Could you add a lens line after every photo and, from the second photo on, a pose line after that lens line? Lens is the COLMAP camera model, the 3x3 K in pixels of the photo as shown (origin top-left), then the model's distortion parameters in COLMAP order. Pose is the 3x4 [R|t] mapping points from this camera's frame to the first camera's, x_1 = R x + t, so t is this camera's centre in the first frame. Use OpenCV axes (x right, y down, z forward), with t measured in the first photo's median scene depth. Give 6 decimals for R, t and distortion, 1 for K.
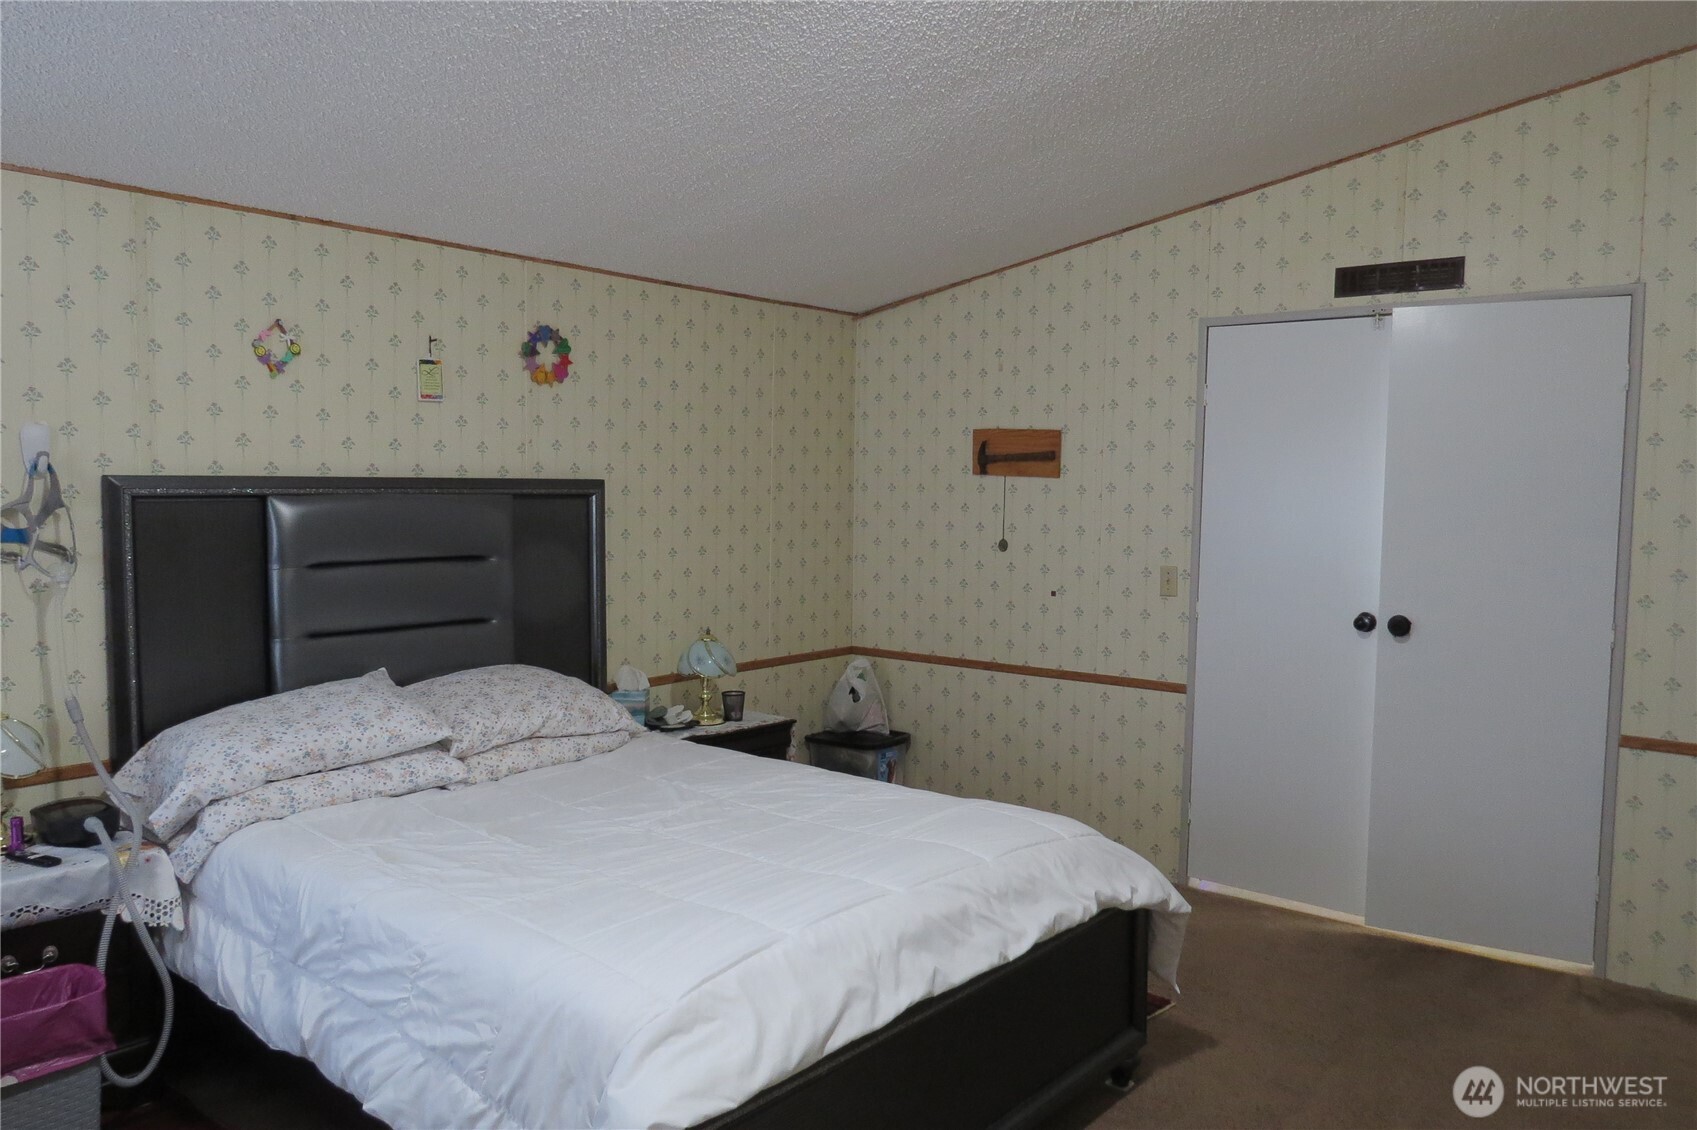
lens RADIAL K [[1213.7, 0, 853.0], [0, 1213.7, 564.4], [0, 0, 1]] dist [-0.025574, 0.004989]
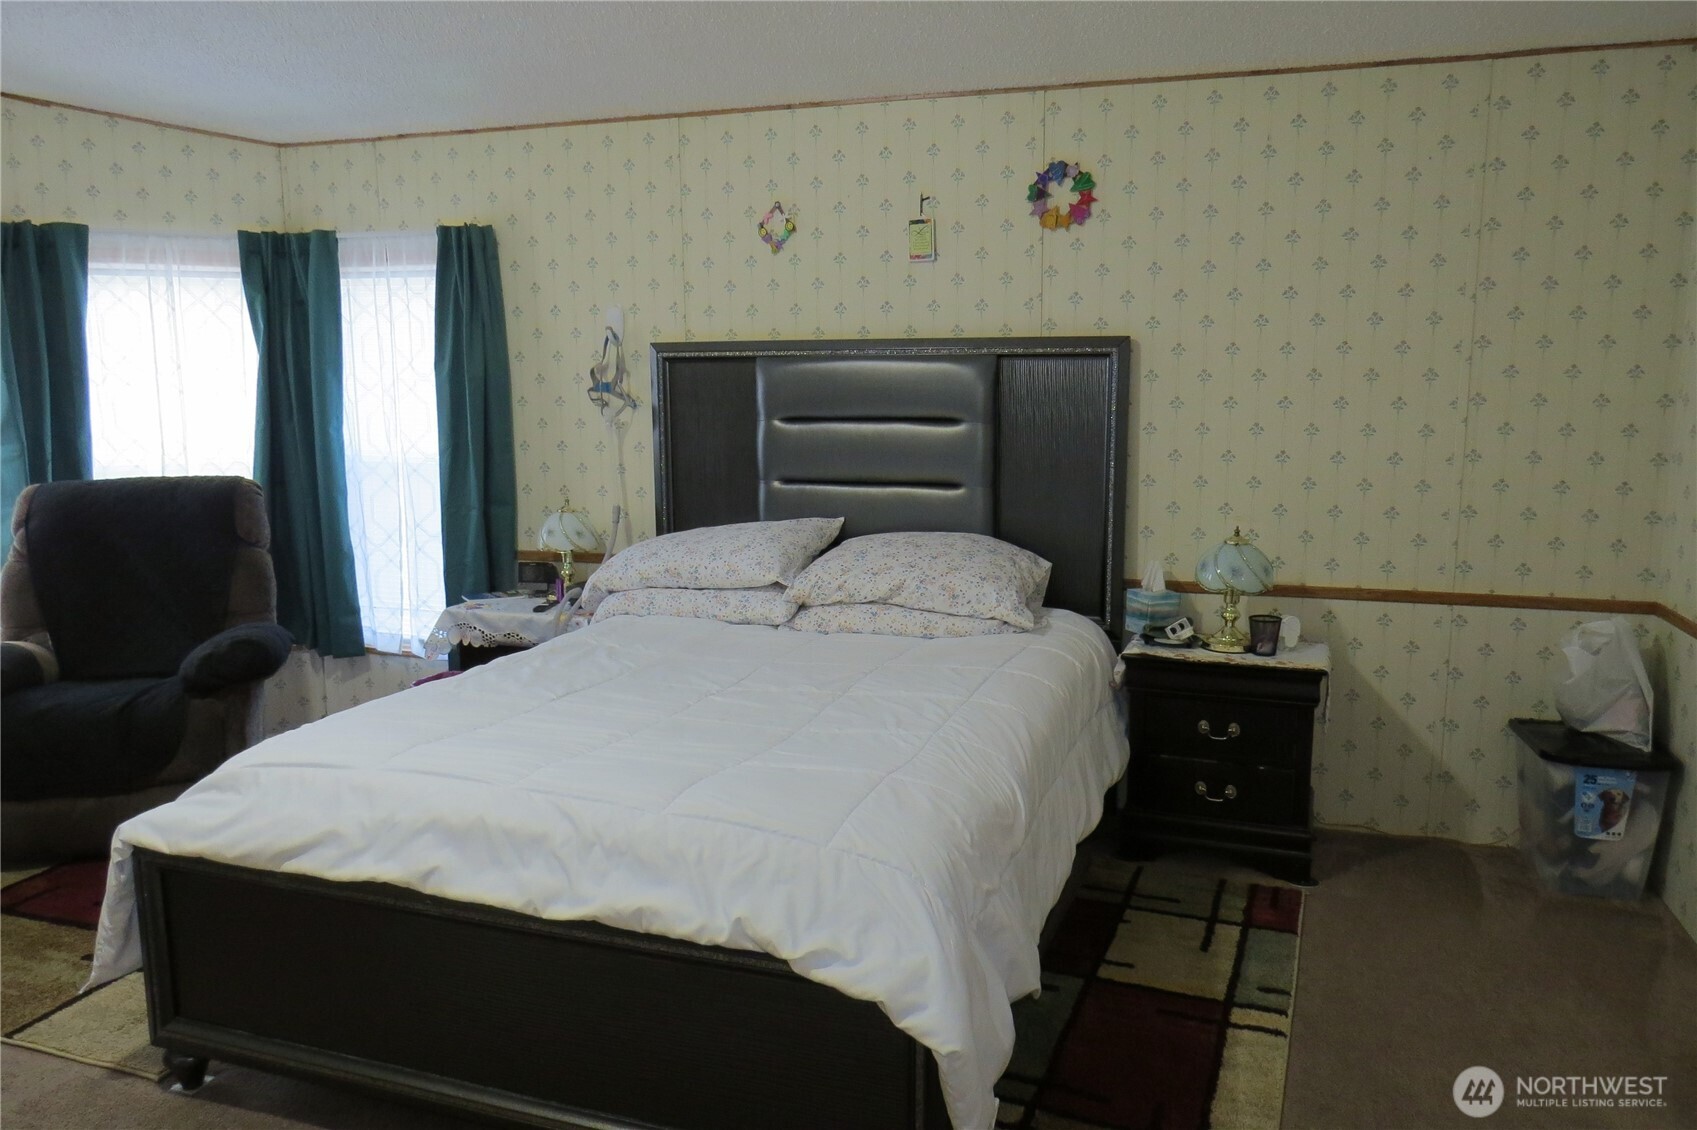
lens RADIAL K [[1213.7, 0, 850.2], [0, 1213.7, 566.5], [0, 0, 1]] dist [-0.025574, 0.004989]
pose [[0.362698, 0.141668, -0.921076, 0.576918], [-0.051759, 0.989914, 0.131874, -0.013603], [0.930468, -0.000156, 0.366373, 0.564161]]
